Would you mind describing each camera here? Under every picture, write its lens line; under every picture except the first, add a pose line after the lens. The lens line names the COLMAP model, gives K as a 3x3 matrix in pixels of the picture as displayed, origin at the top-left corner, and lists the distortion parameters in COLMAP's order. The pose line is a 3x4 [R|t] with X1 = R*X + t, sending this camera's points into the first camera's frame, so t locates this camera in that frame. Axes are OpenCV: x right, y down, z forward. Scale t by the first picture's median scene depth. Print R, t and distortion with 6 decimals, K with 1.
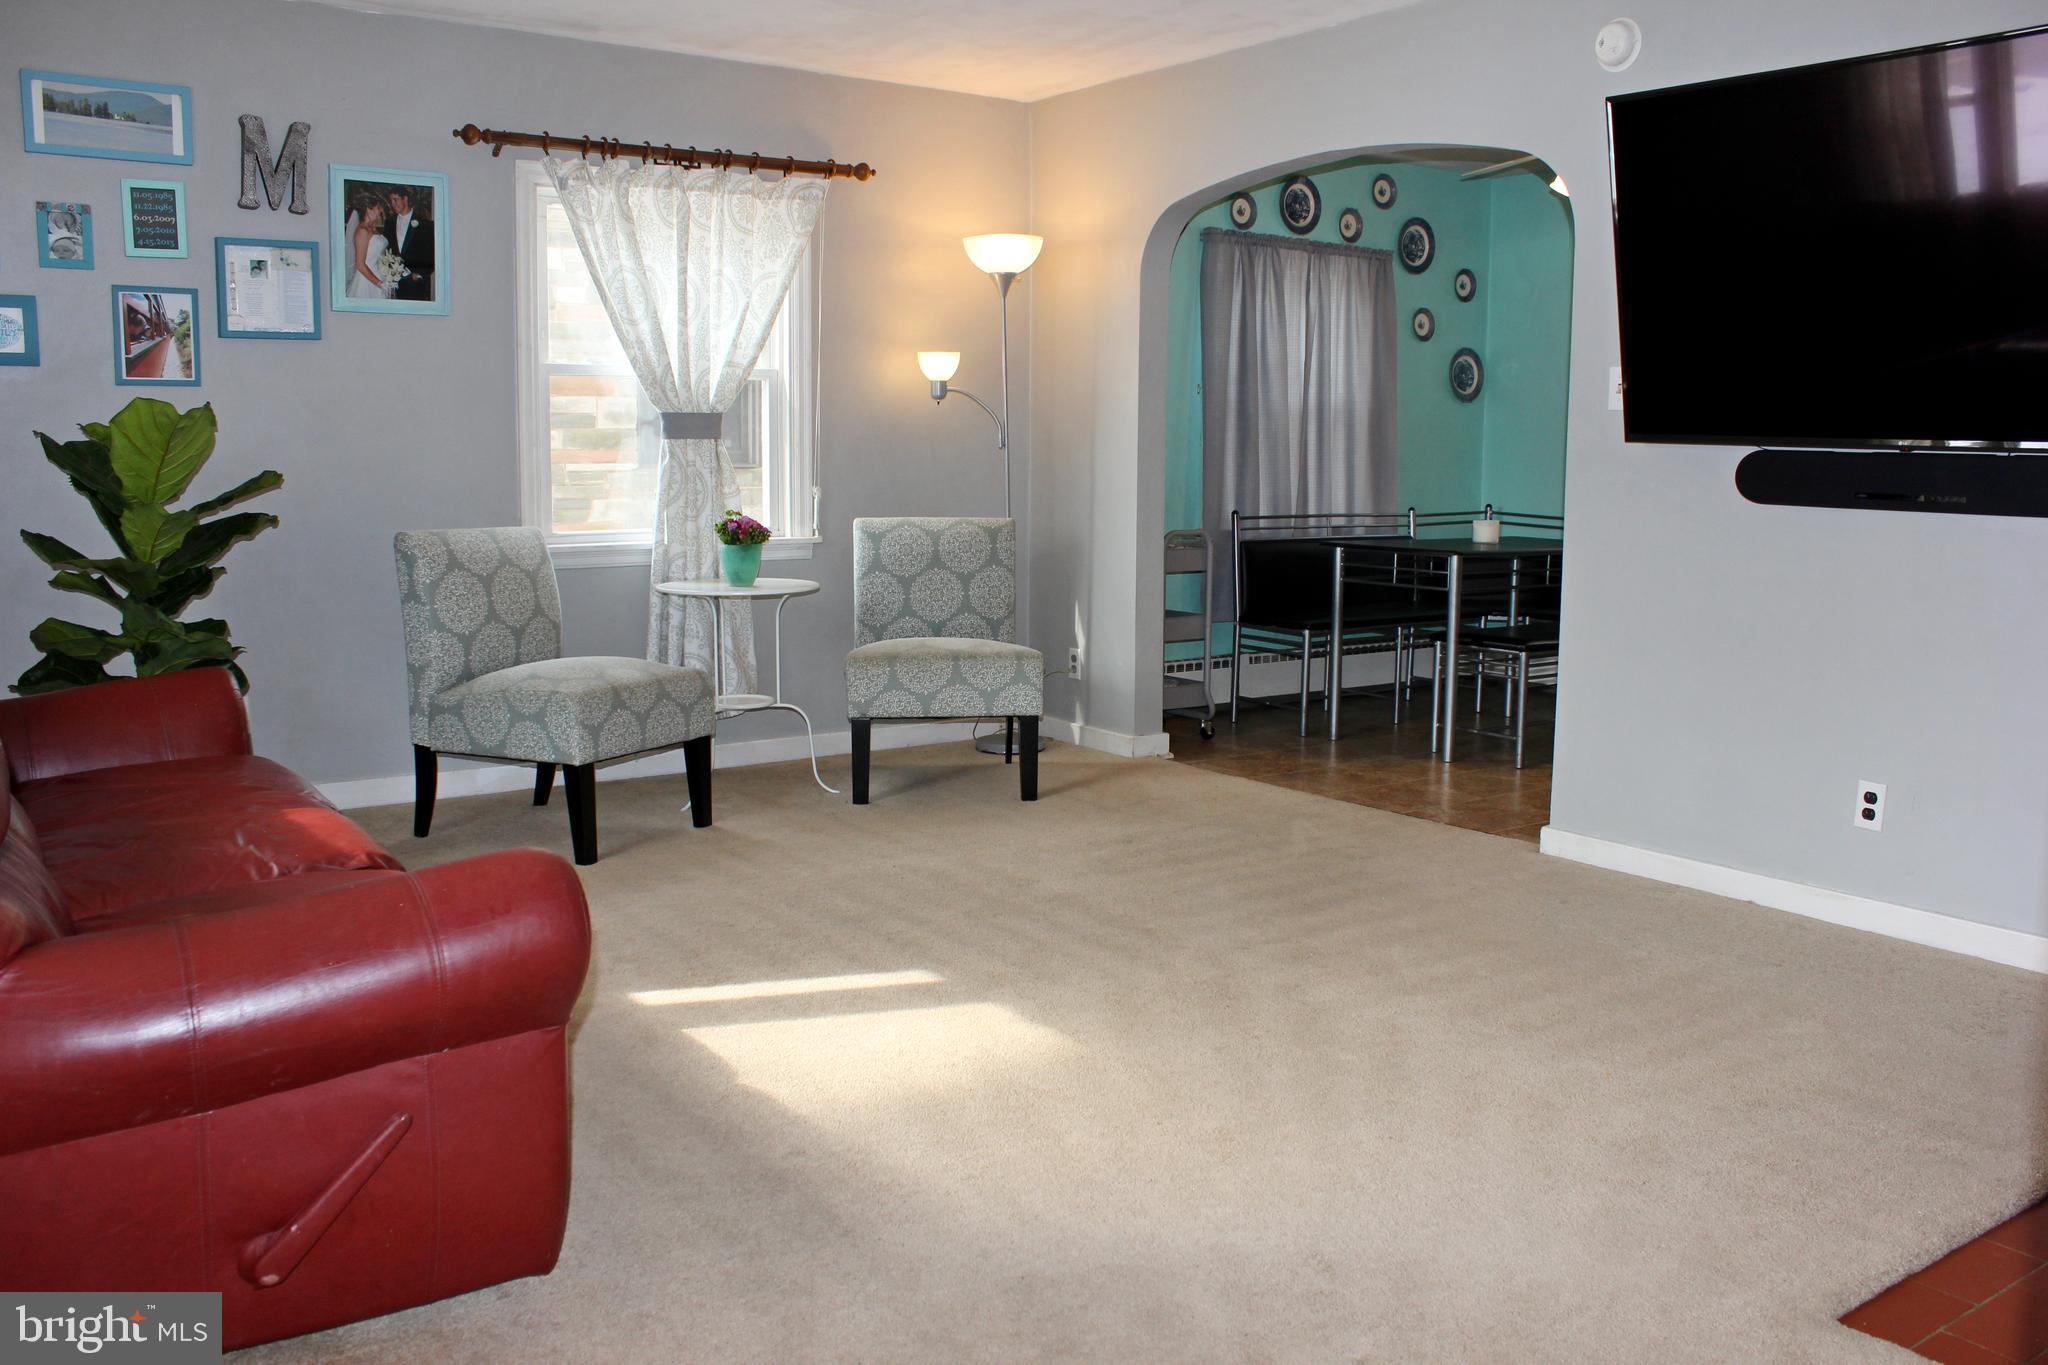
lens RADIAL K [[1696.6, 0, 1026.3], [0, 1696.6, 679.5], [0, 0, 1]] dist [-0.158239, 0.091866]
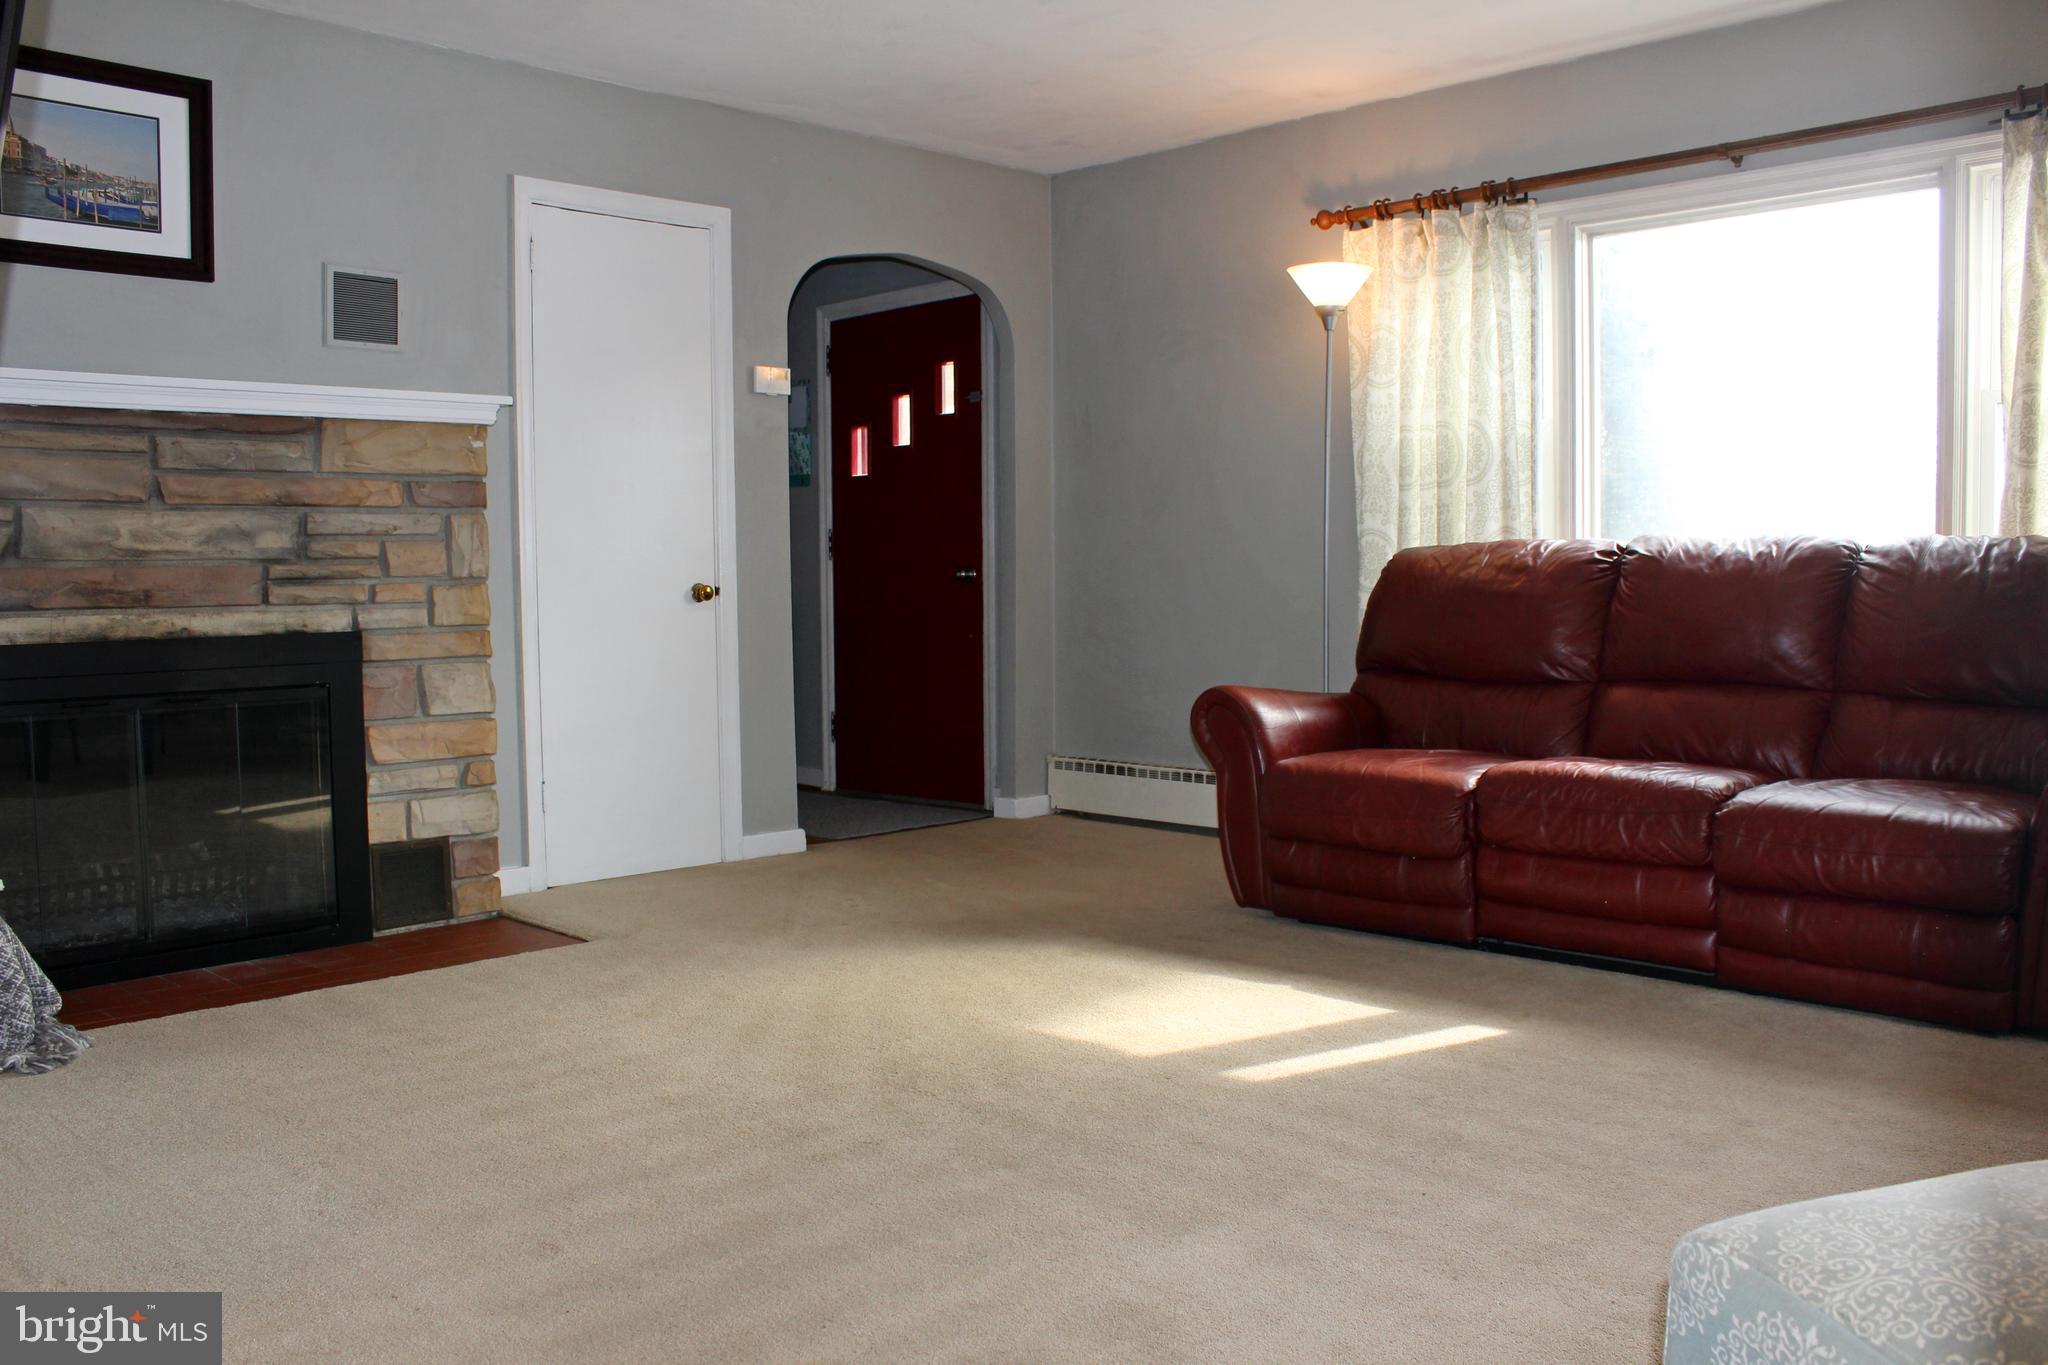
lens RADIAL K [[1696.6, 0, 1031.4], [0, 1696.6, 688.2], [0, 0, 1]] dist [-0.158239, 0.091866]
pose [[-0.984309, 0.007720, -0.176287, 0.204197], [-0.030173, 0.976965, 0.211257, -0.203175], [0.173857, 0.213262, -0.961402, 1.826962]]
